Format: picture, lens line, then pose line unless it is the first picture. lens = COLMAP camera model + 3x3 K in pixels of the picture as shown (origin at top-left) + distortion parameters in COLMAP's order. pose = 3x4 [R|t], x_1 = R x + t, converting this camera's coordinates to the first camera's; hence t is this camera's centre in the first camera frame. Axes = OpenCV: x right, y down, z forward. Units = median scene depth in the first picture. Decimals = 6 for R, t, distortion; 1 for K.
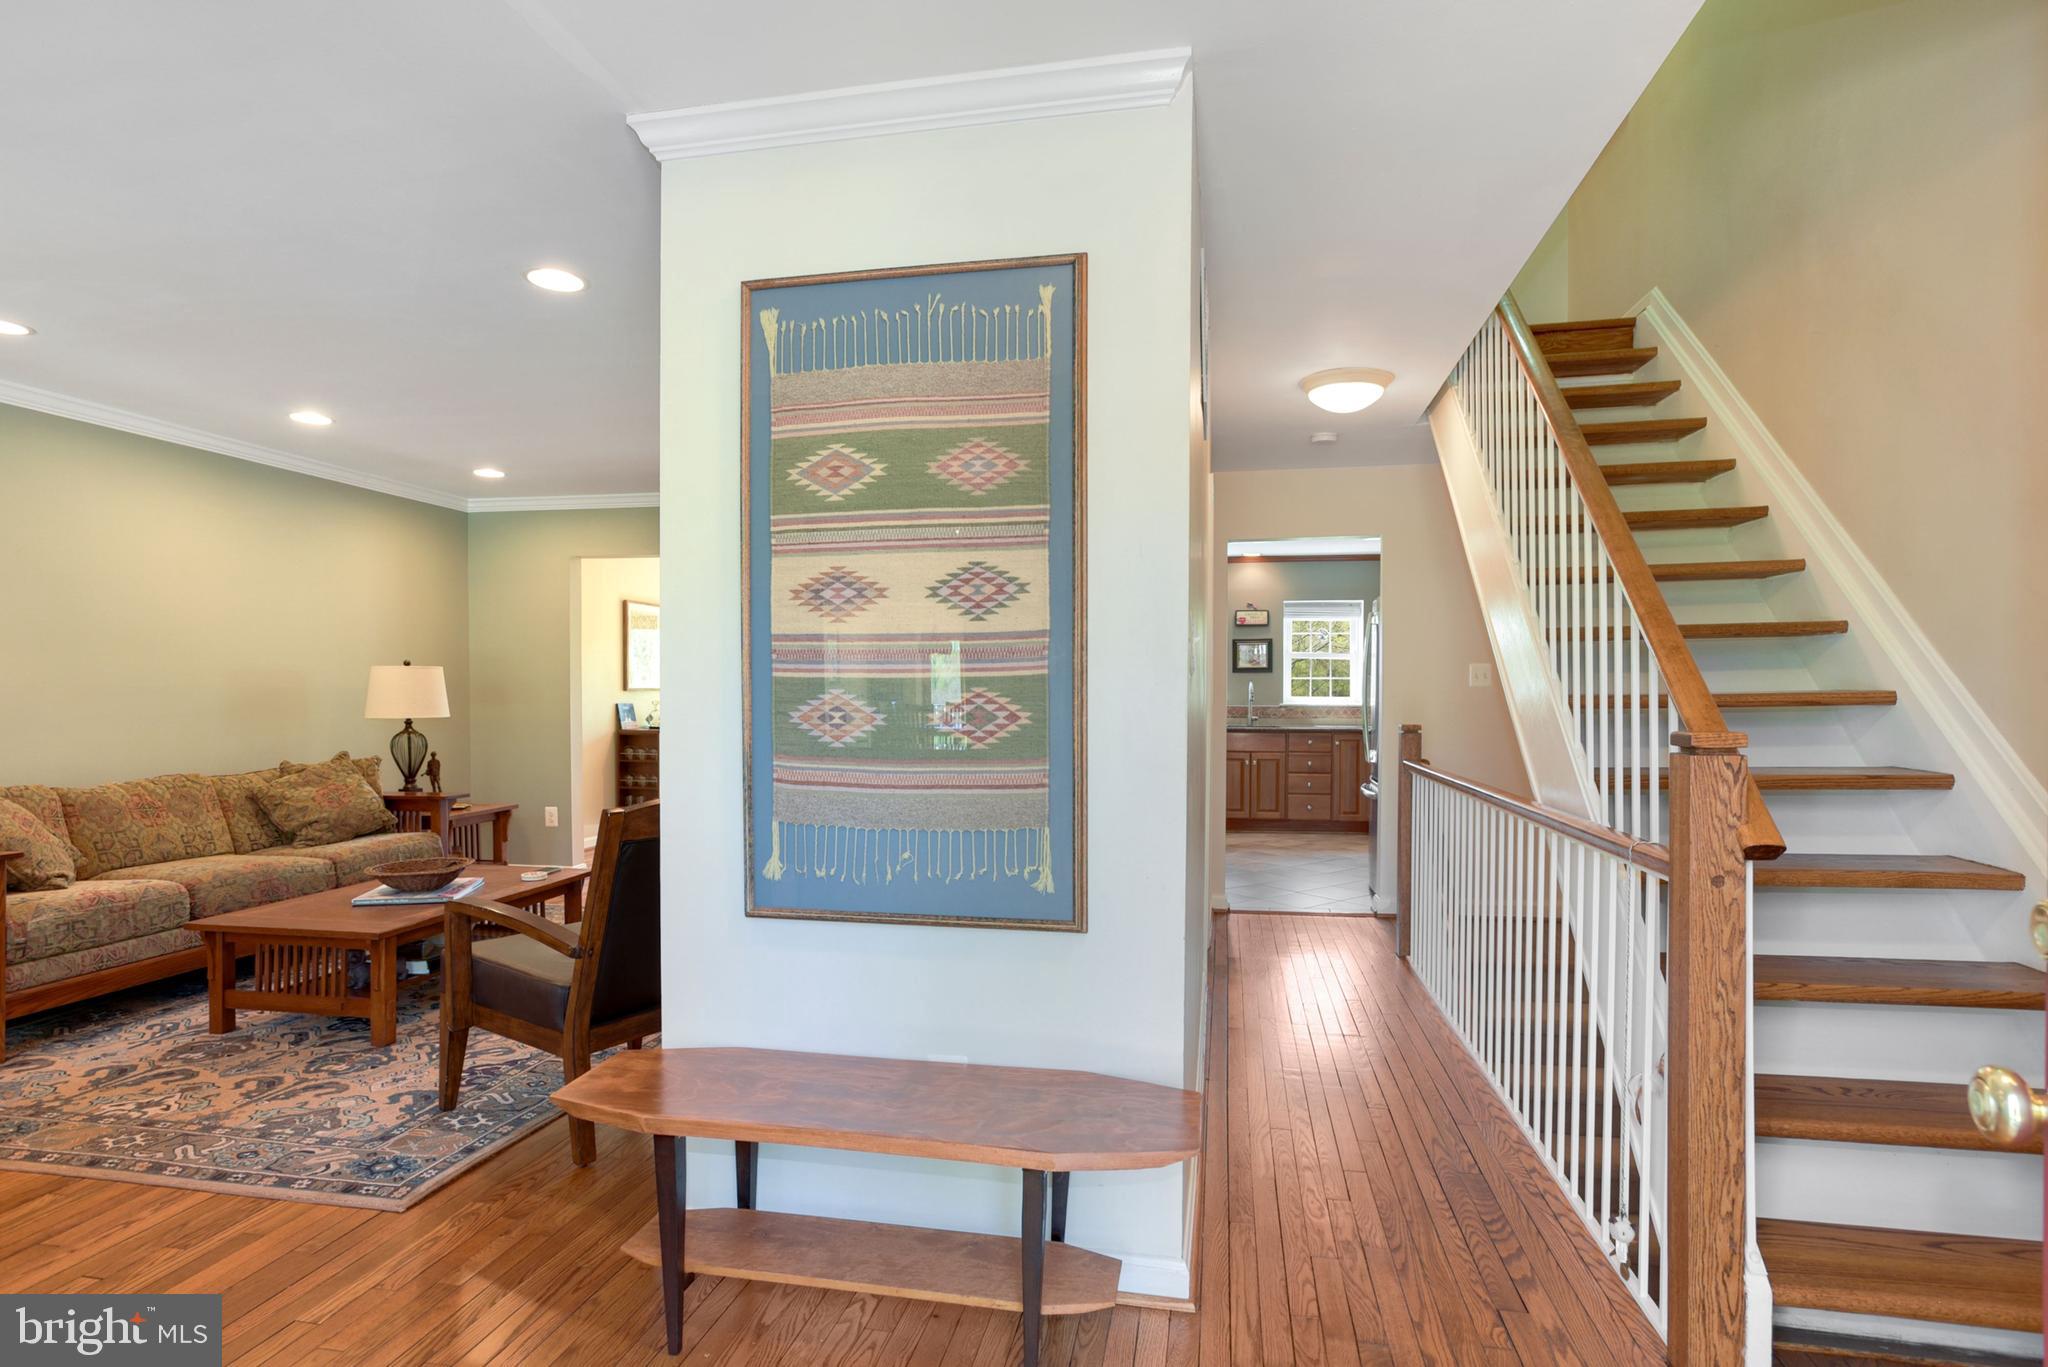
lens RADIAL K [[1013.5, 0, 1026.2], [0, 1013.5, 681.5], [0, 0, 1]] dist [-0.029383, 0.024206]
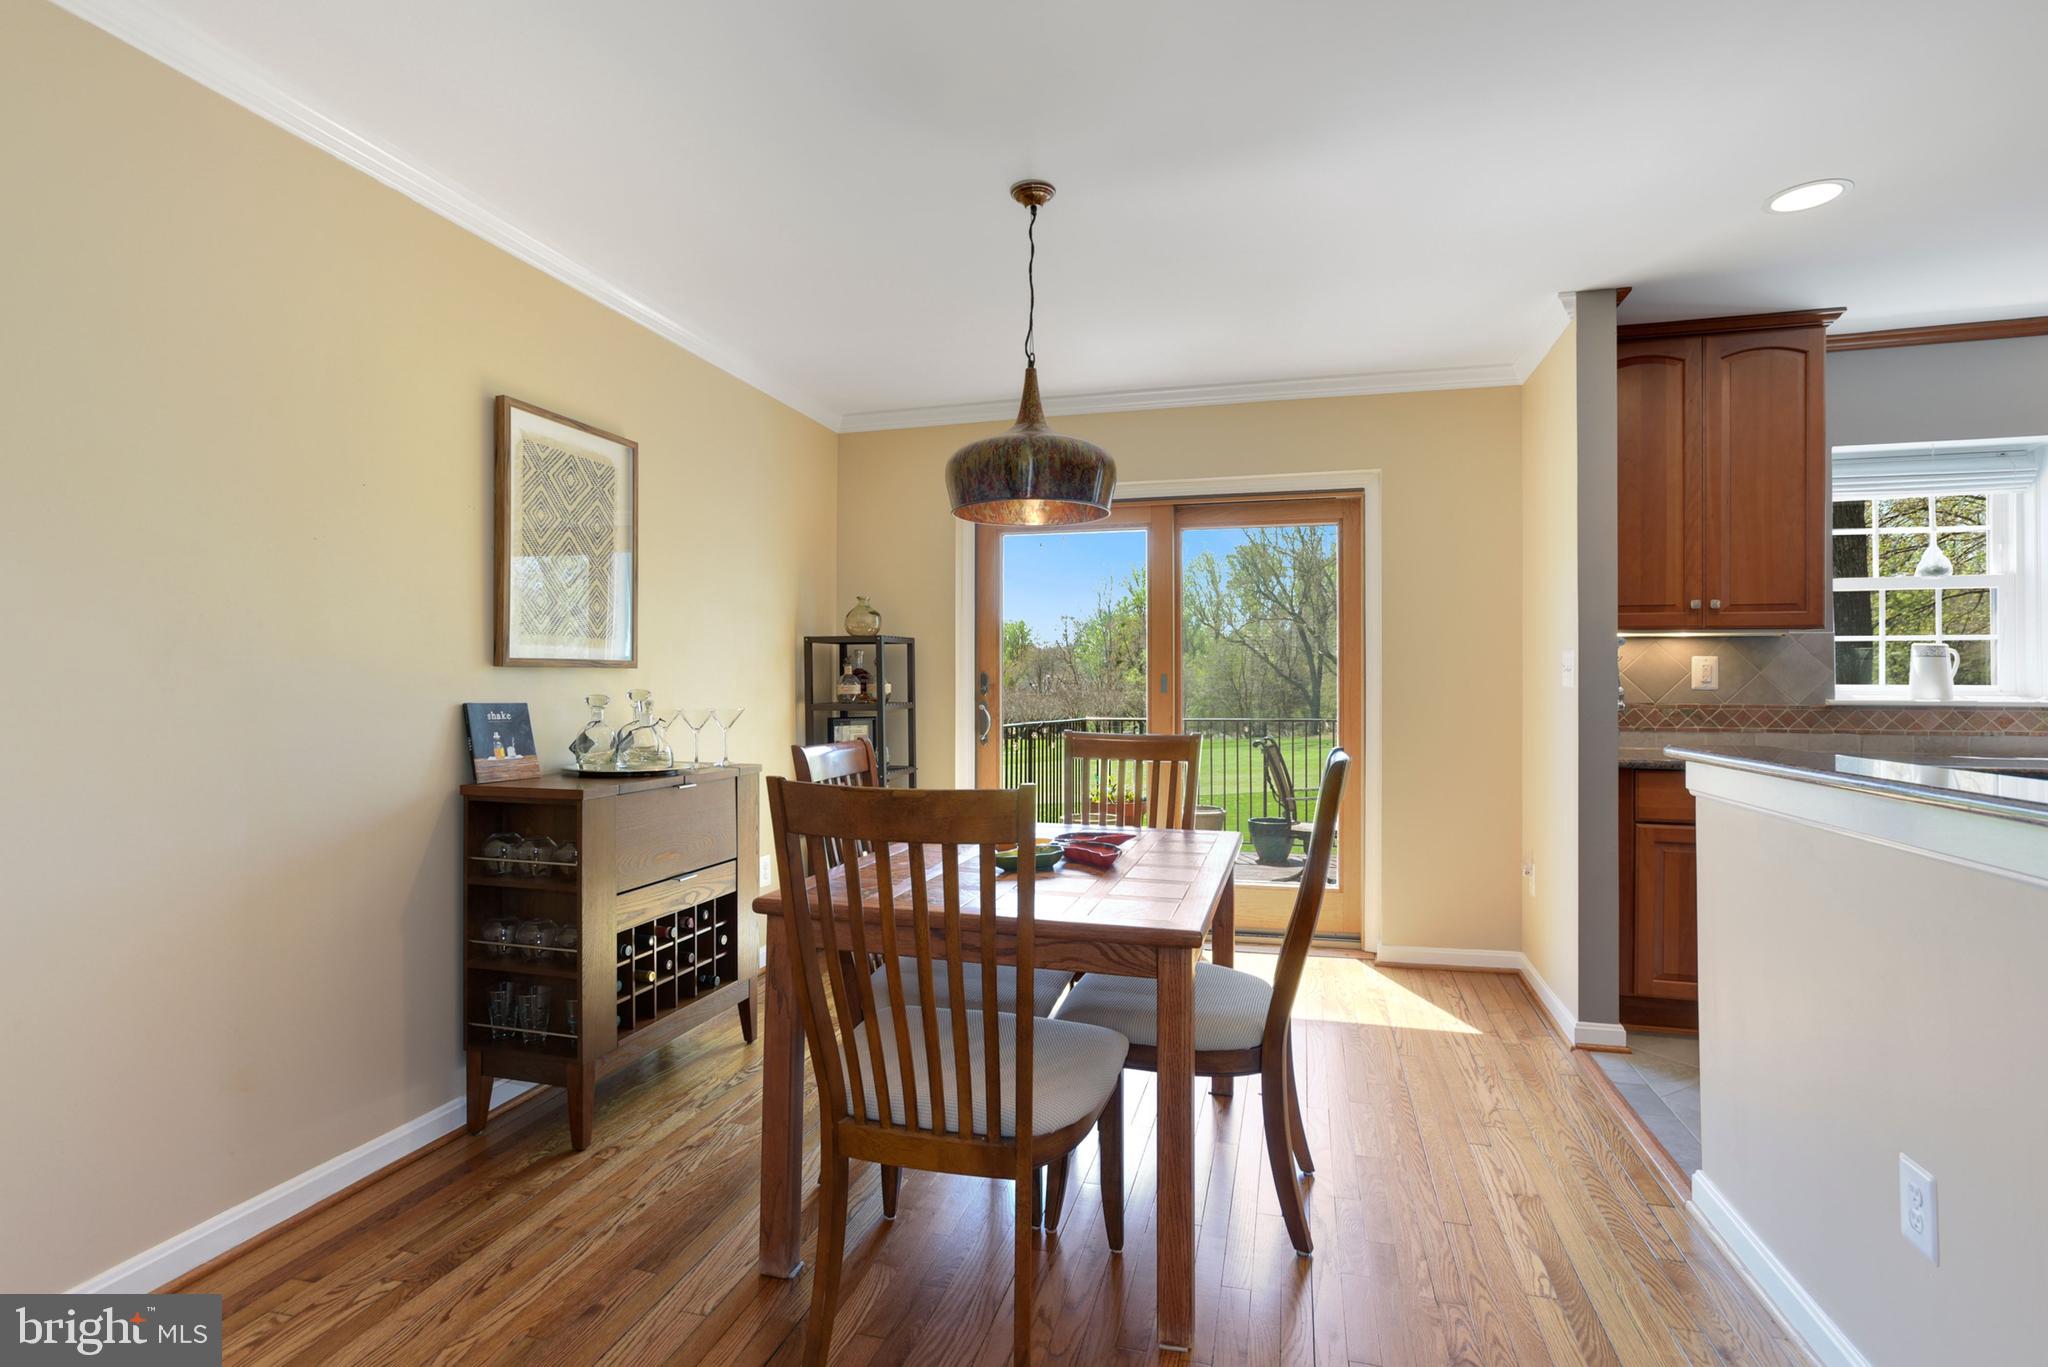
lens RADIAL K [[1013.5, 0, 1026.2], [0, 1013.5, 681.5], [0, 0, 1]] dist [-0.029383, 0.024206]
pose [[0.998147, 0.000042, -0.060847, -0.200262], [0.000646, 0.999936, 0.011293, 0.010822], [0.060844, -0.011311, 0.998083, 0.673285]]
